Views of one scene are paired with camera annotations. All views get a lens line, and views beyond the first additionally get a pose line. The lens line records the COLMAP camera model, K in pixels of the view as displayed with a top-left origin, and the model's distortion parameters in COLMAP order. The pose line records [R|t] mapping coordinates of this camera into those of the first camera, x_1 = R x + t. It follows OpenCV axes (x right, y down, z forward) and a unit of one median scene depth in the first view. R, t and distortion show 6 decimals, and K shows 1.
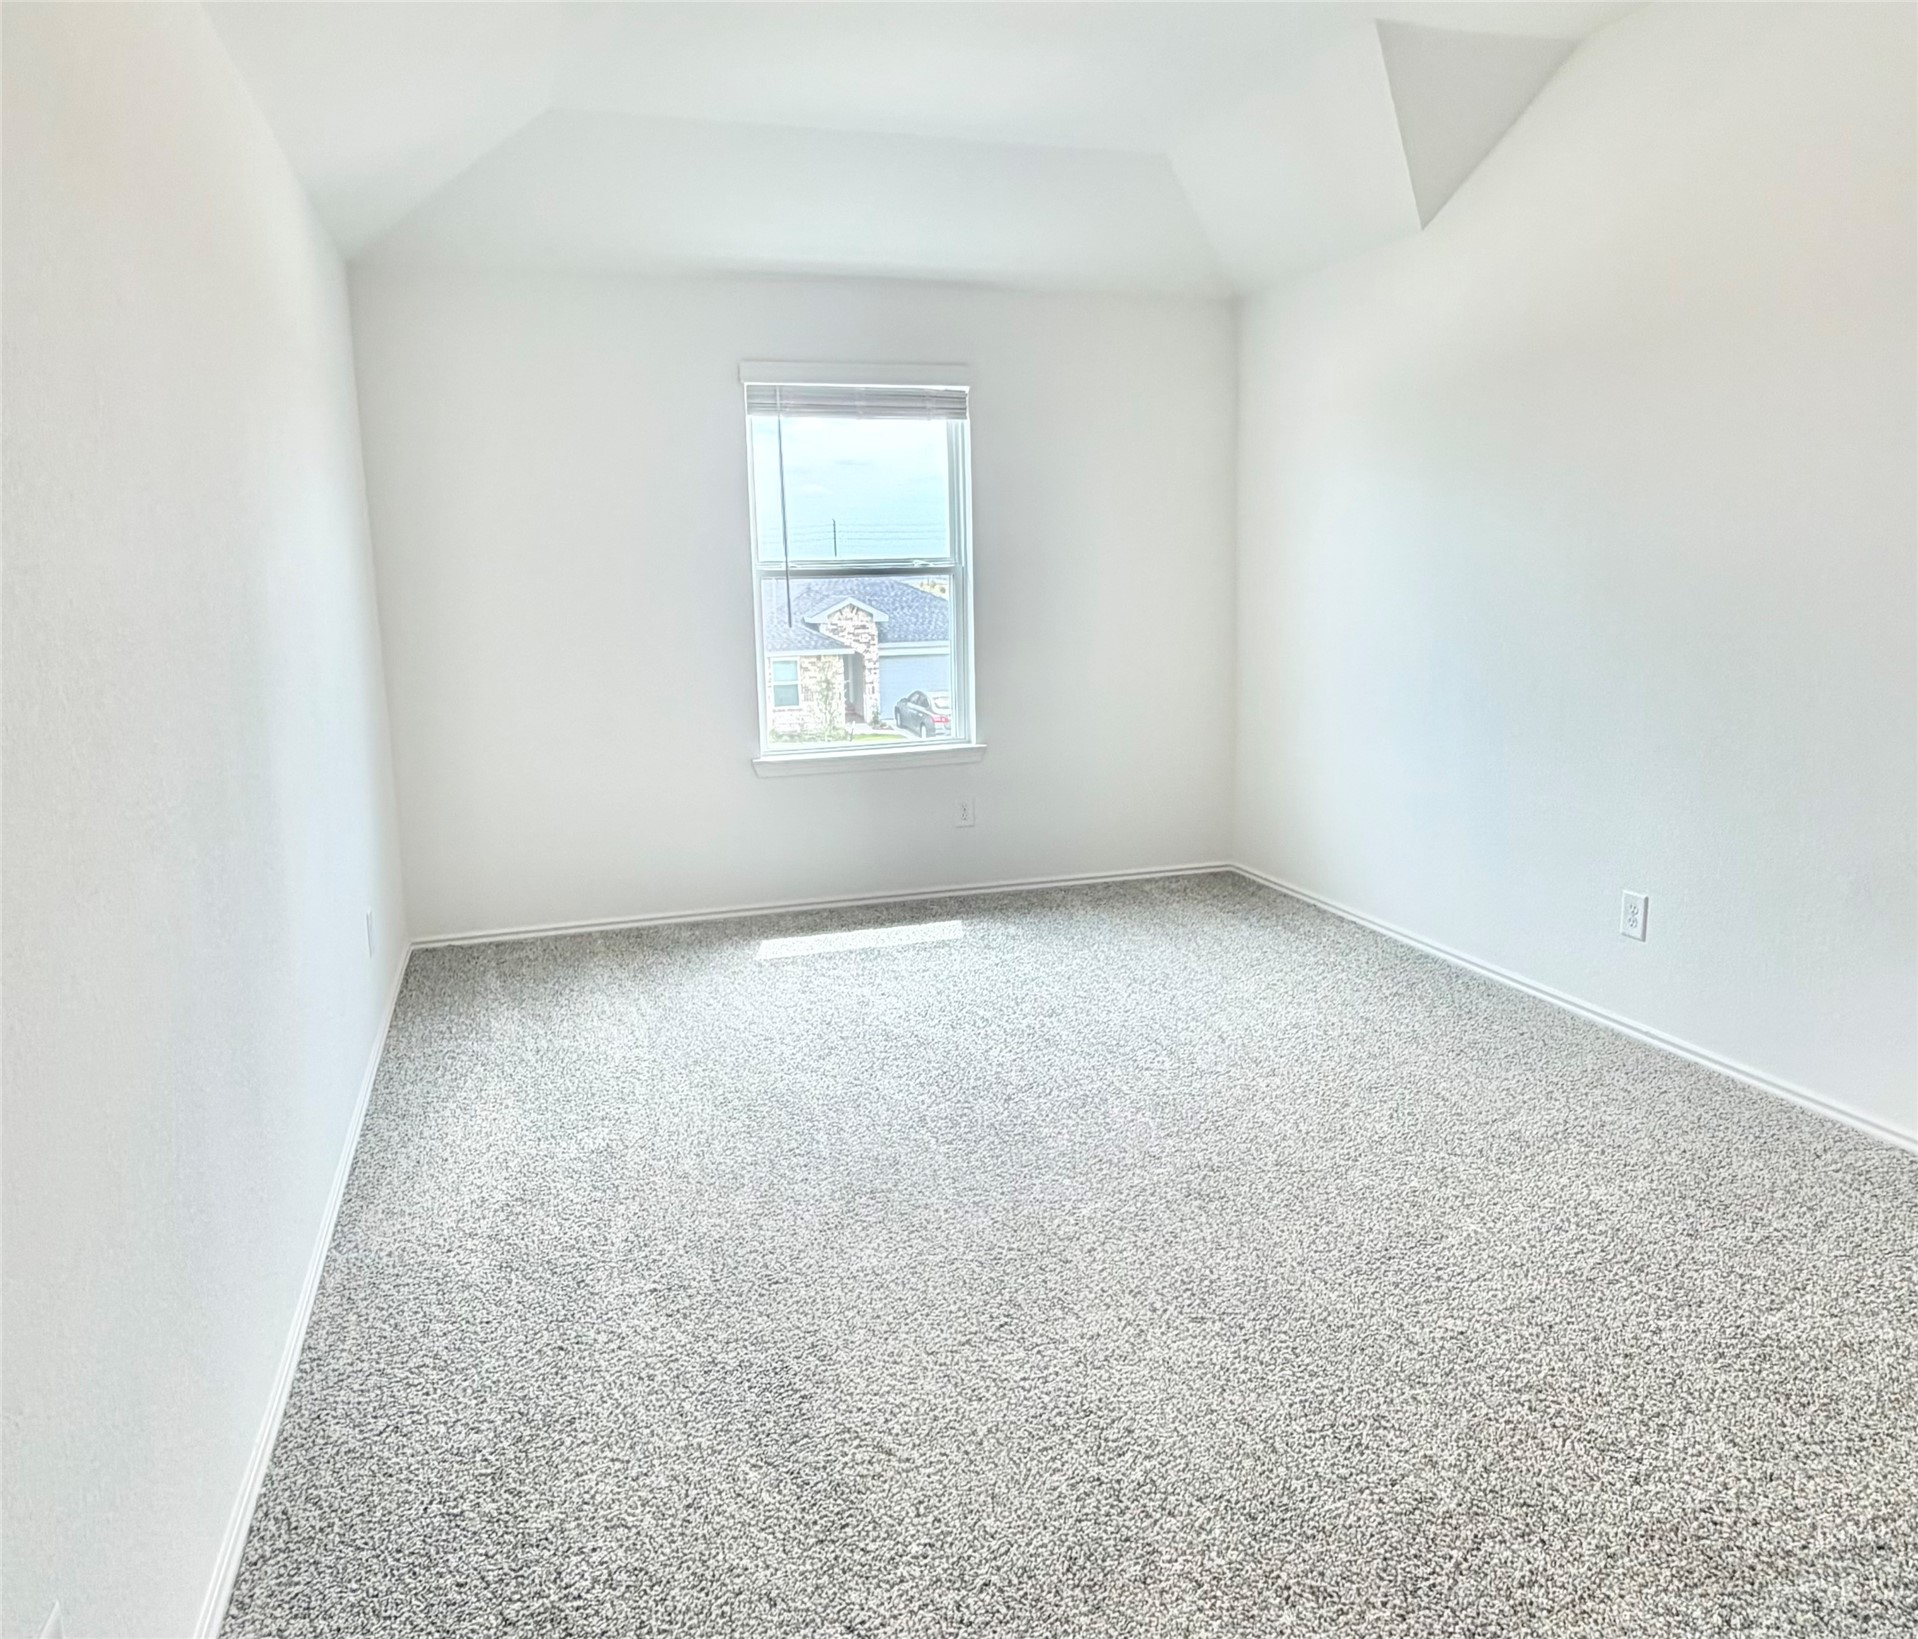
lens RADIAL K [[1364.3, 0, 903.5], [0, 1364.3, 821.3], [0, 0, 1]] dist [-0.000223, -0.002387]
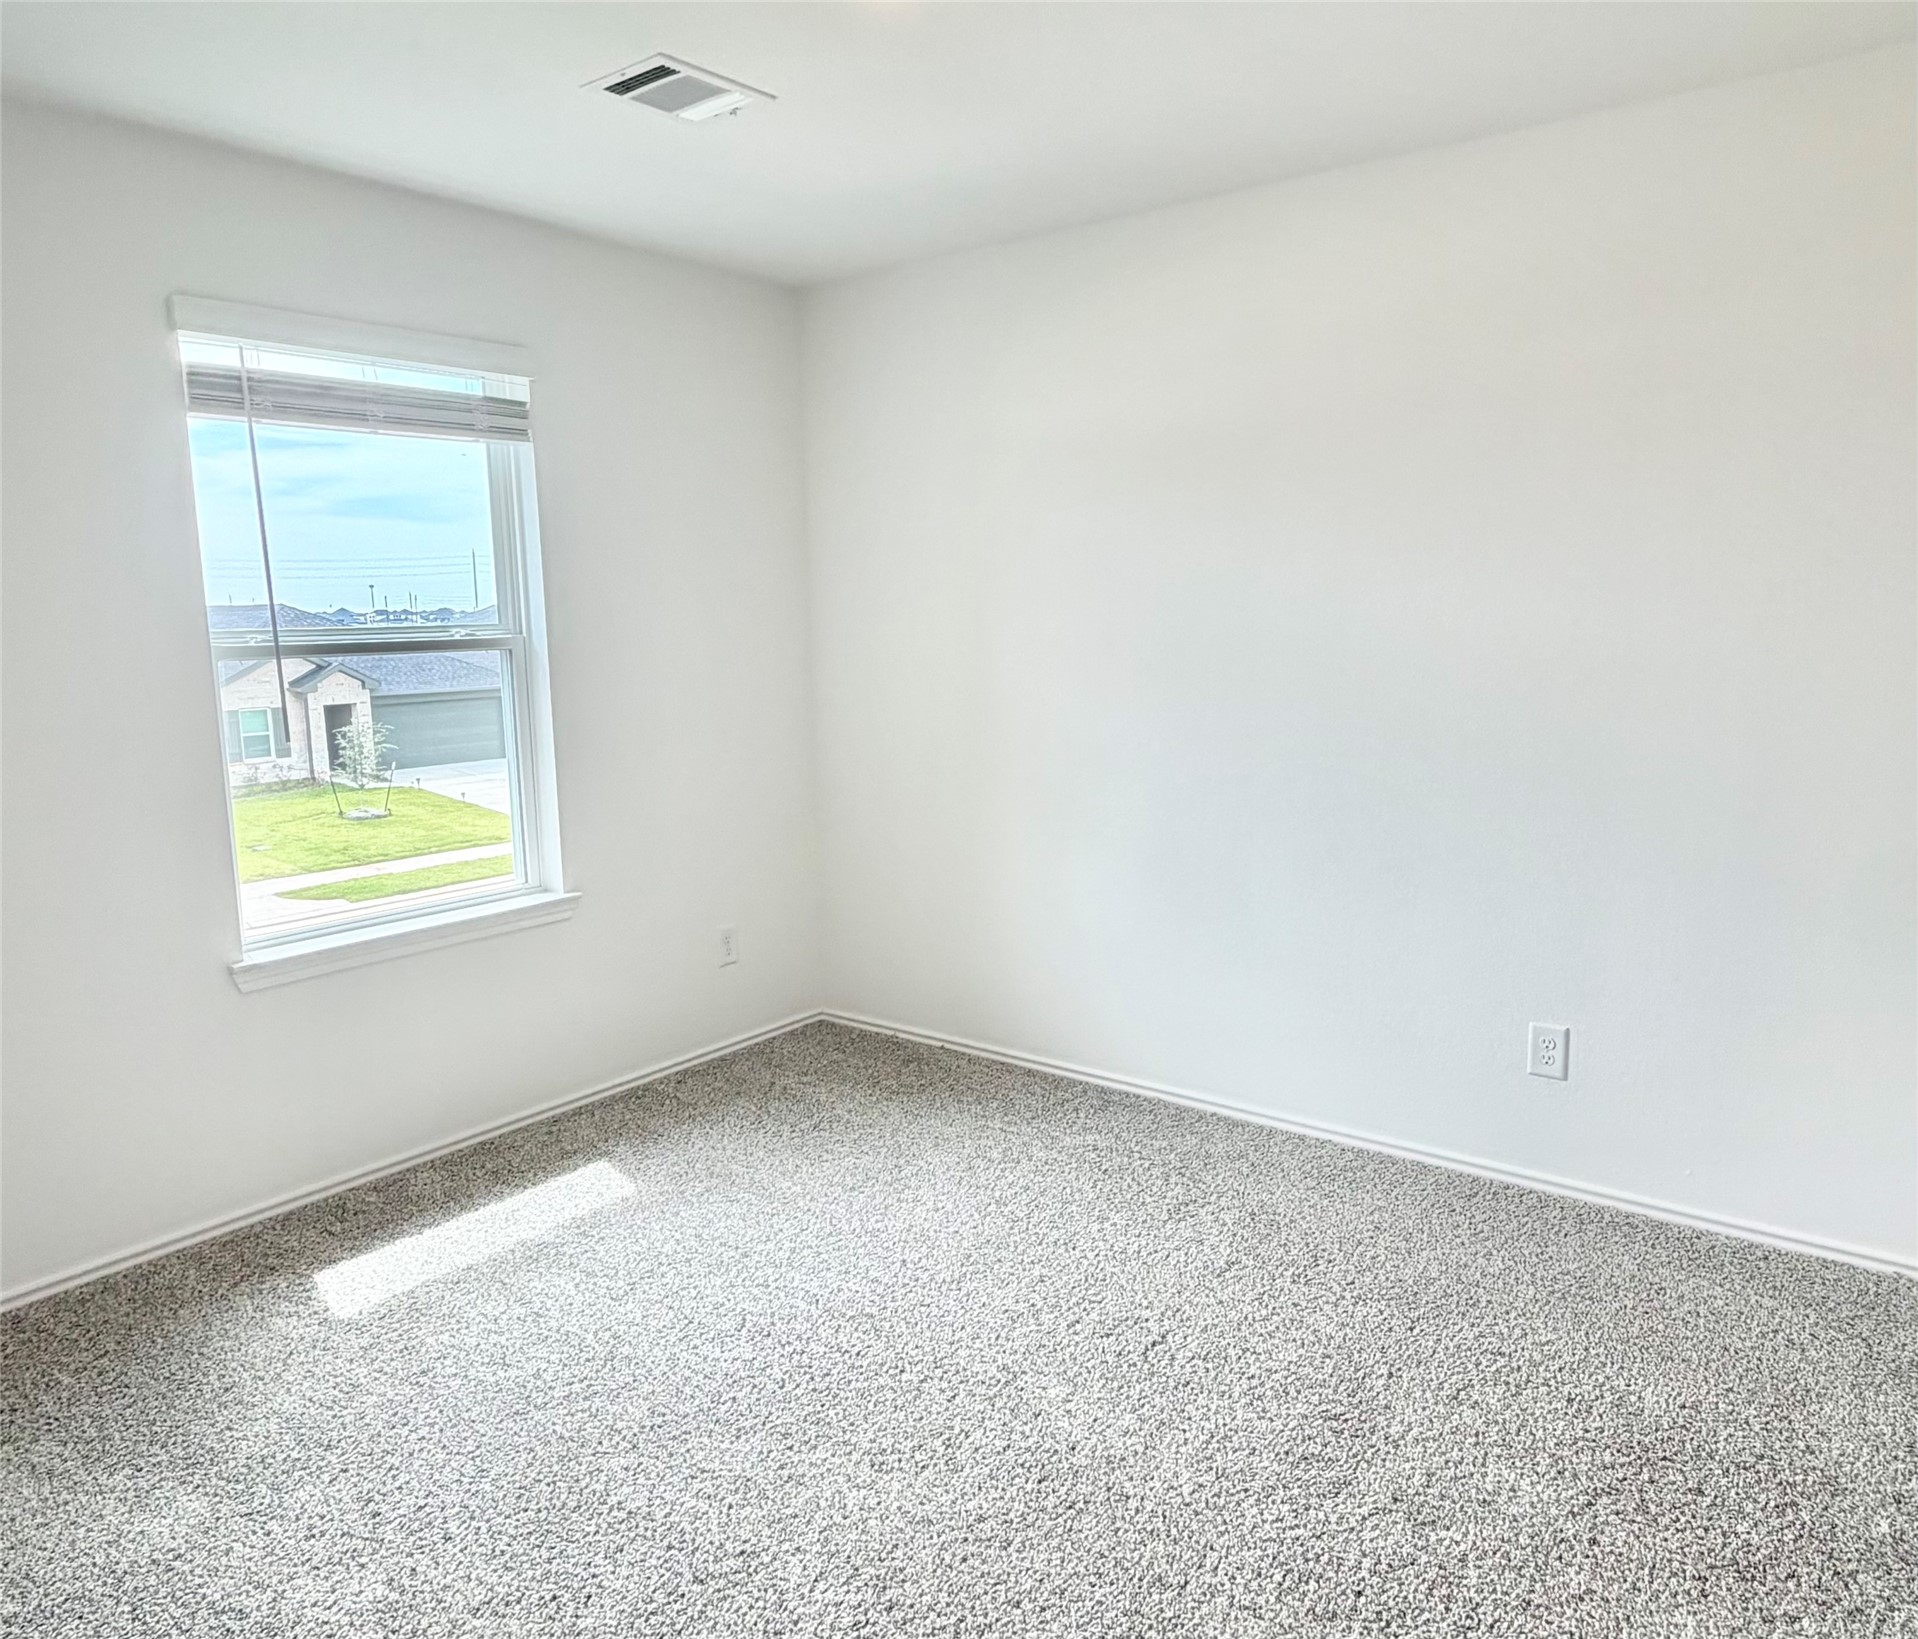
lens RADIAL K [[1364.3, 0, 903.5], [0, 1364.3, 821.3], [0, 0, 1]] dist [-0.000223, -0.002387]
pose [[0.840679, -0.084969, 0.534827, -0.188858], [0.101067, 0.994879, -0.000805, -0.082928], [-0.532020, 0.054730, 0.844961, 0.323637]]
